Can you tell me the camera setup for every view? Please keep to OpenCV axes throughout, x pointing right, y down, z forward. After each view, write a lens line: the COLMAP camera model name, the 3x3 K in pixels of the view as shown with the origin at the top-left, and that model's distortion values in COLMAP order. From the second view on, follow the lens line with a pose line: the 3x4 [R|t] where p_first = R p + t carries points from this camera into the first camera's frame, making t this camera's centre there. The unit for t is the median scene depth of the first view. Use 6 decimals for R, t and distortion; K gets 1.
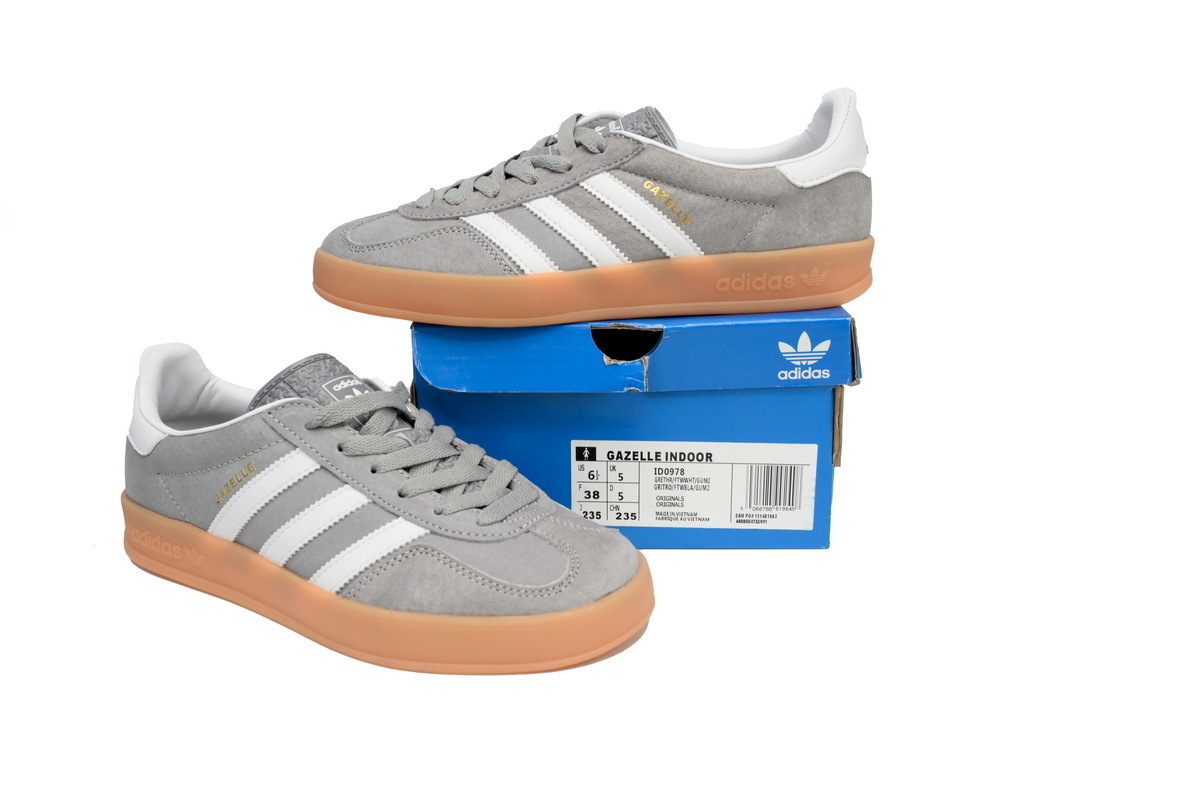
lens RADIAL K [[971.3, 0, 600.0], [0, 971.3, 400.0], [0, 0, 1]] dist [-0.004565, -0.001585]
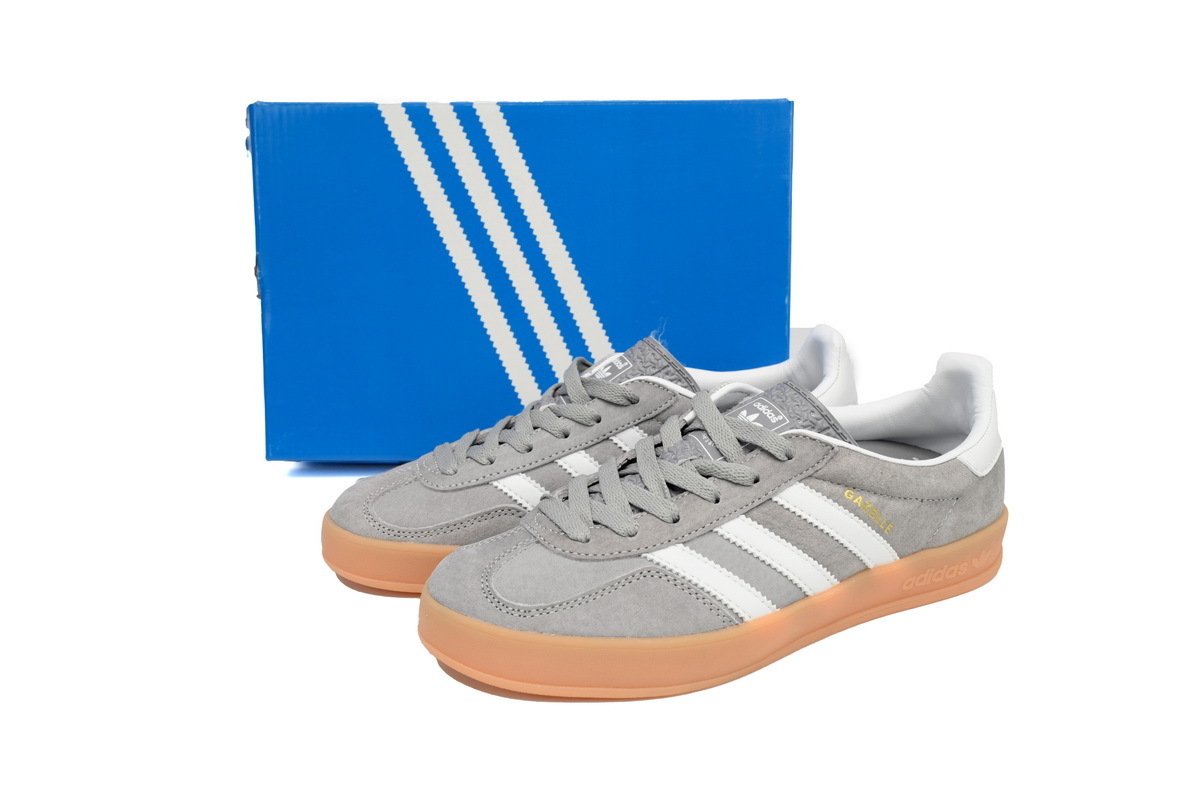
lens RADIAL K [[971.3, 0, 600.0], [0, 971.3, 400.0], [0, 0, 1]] dist [-0.004565, -0.001585]
pose [[0.914295, -0.095016, 0.393747, -0.496047], [0.097873, 0.995116, 0.012869, -0.337988], [-0.393046, 0.026771, 0.919129, 0.265361]]
